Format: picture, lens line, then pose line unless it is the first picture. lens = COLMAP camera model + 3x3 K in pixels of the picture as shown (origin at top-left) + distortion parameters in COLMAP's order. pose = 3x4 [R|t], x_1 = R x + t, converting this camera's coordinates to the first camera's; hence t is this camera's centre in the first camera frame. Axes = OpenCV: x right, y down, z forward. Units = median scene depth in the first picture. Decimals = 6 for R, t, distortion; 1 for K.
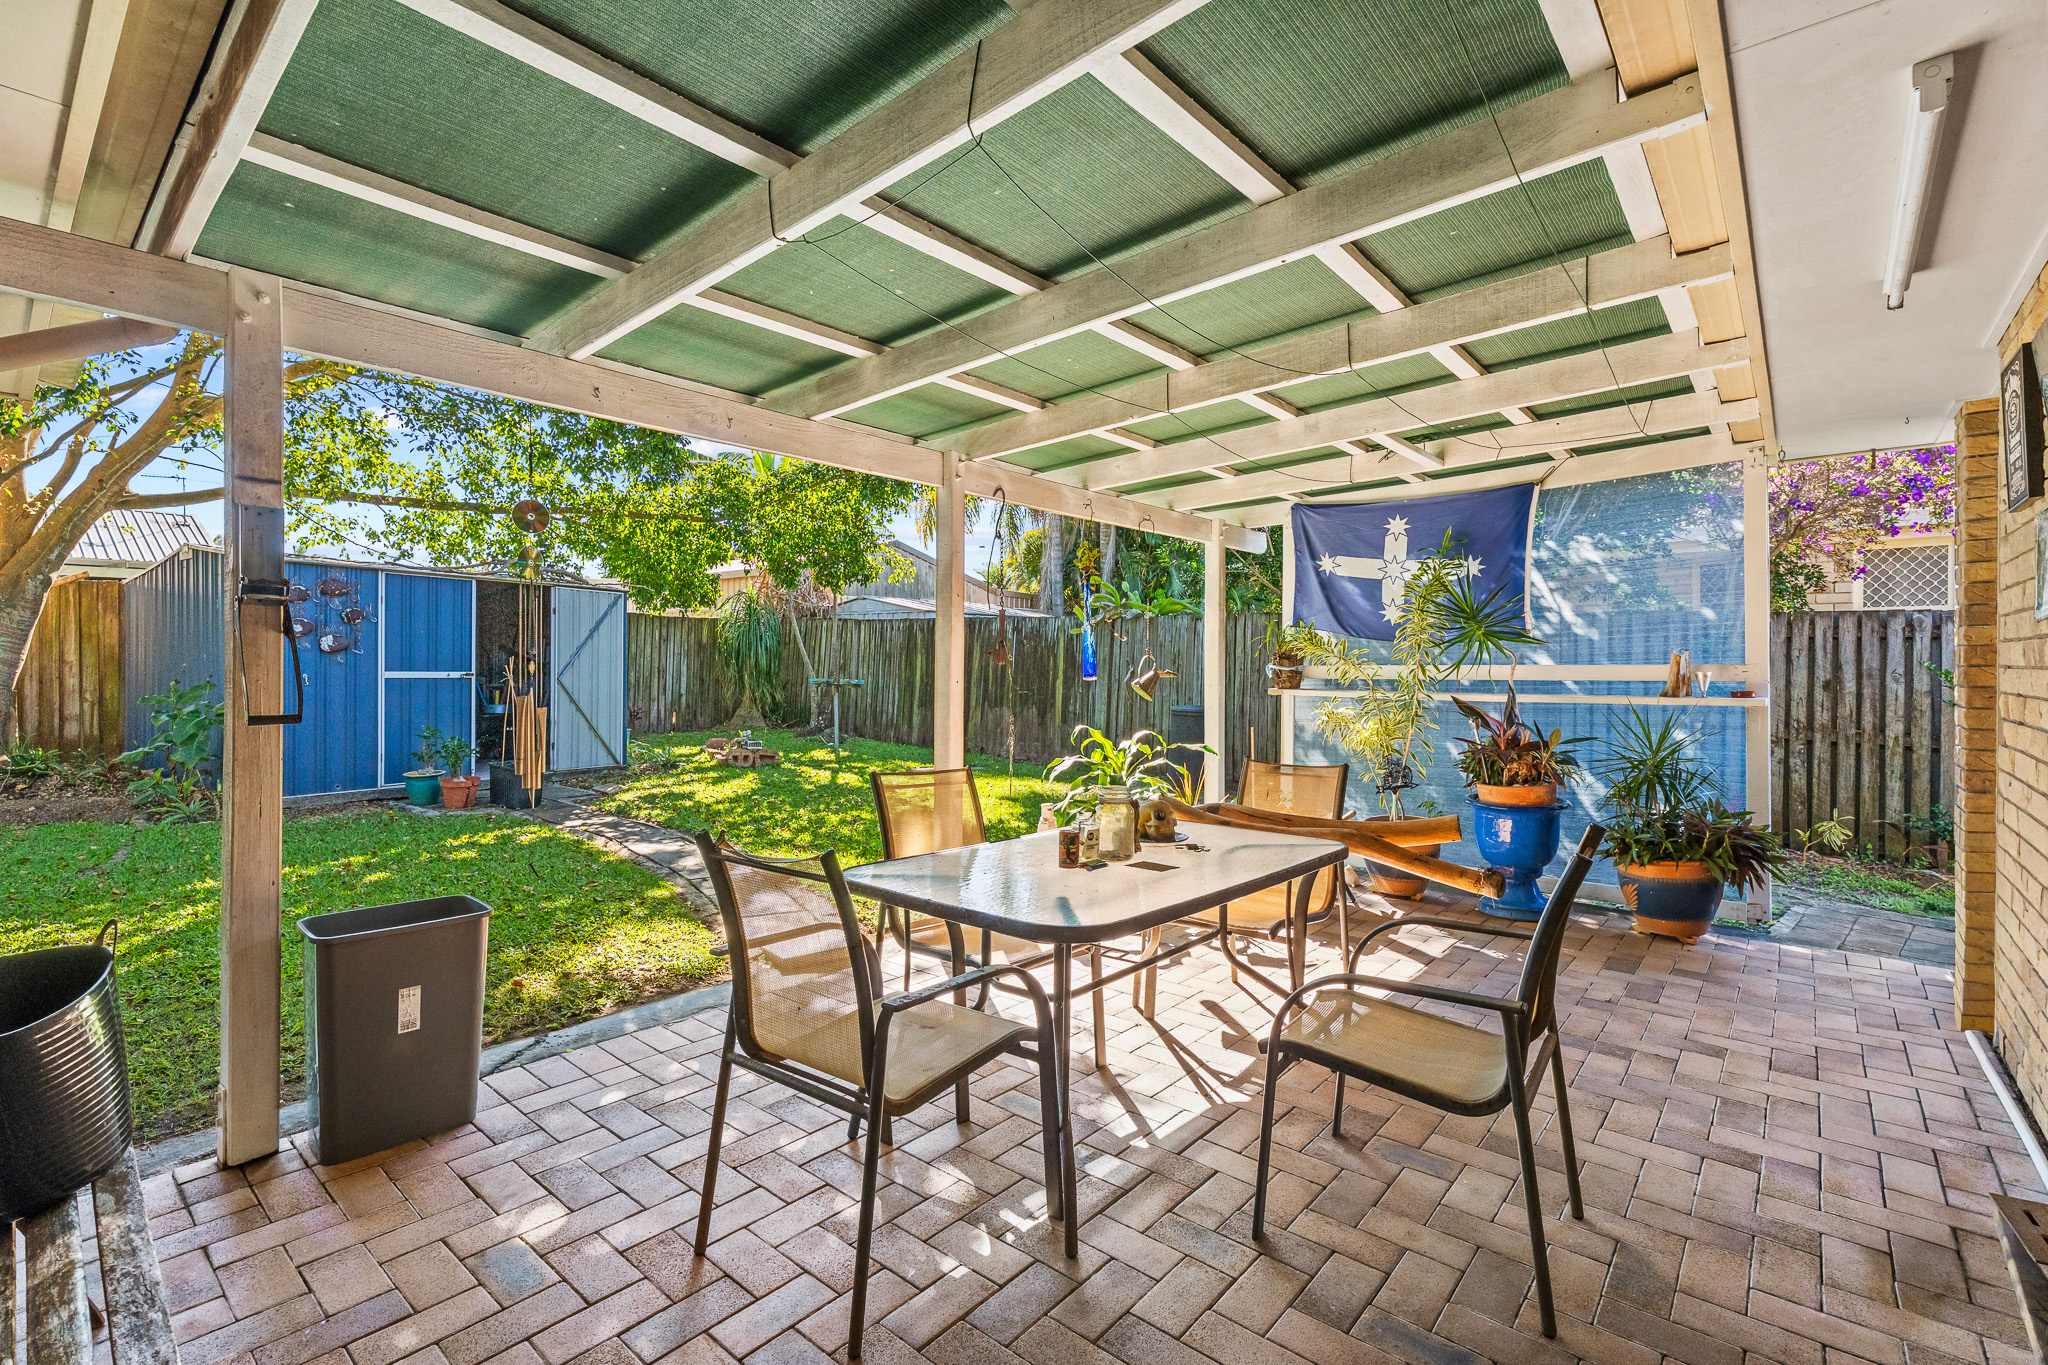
lens RADIAL K [[911.2, 0, 1018.4], [0, 911.2, 667.7], [0, 0, 1]] dist [0.004700, -0.000640]
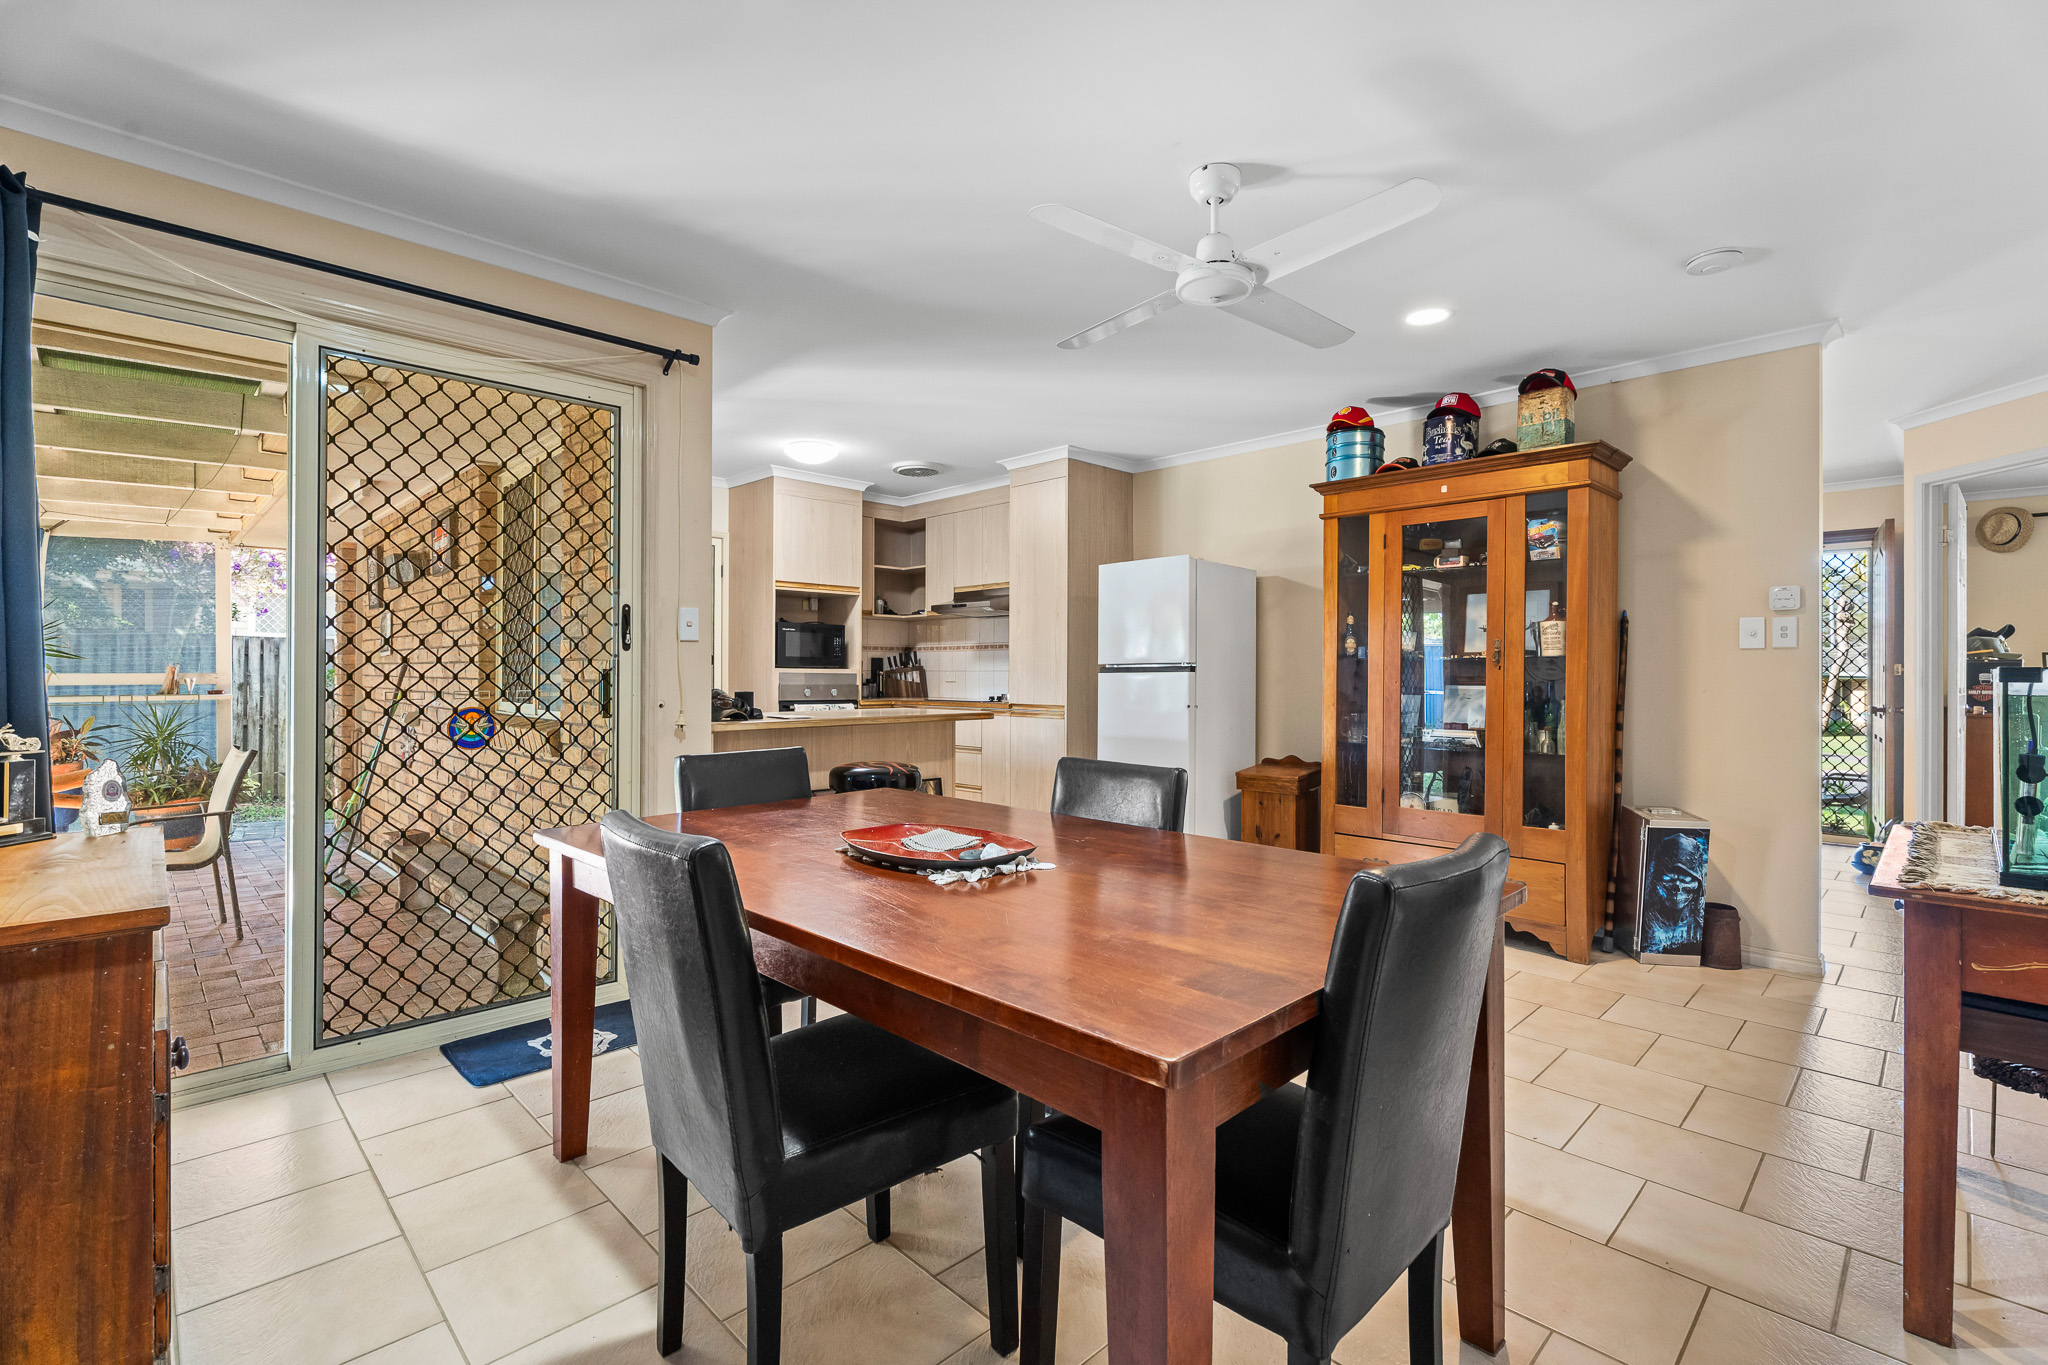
lens RADIAL K [[911.2, 0, 1023.2], [0, 911.2, 676.5], [0, 0, 1]] dist [0.004700, -0.000640]
pose [[0.085876, -0.001876, 0.996304, -0.611465], [-0.006165, 0.999978, 0.002414, -0.009928], [-0.996287, -0.006349, 0.085862, -0.483572]]
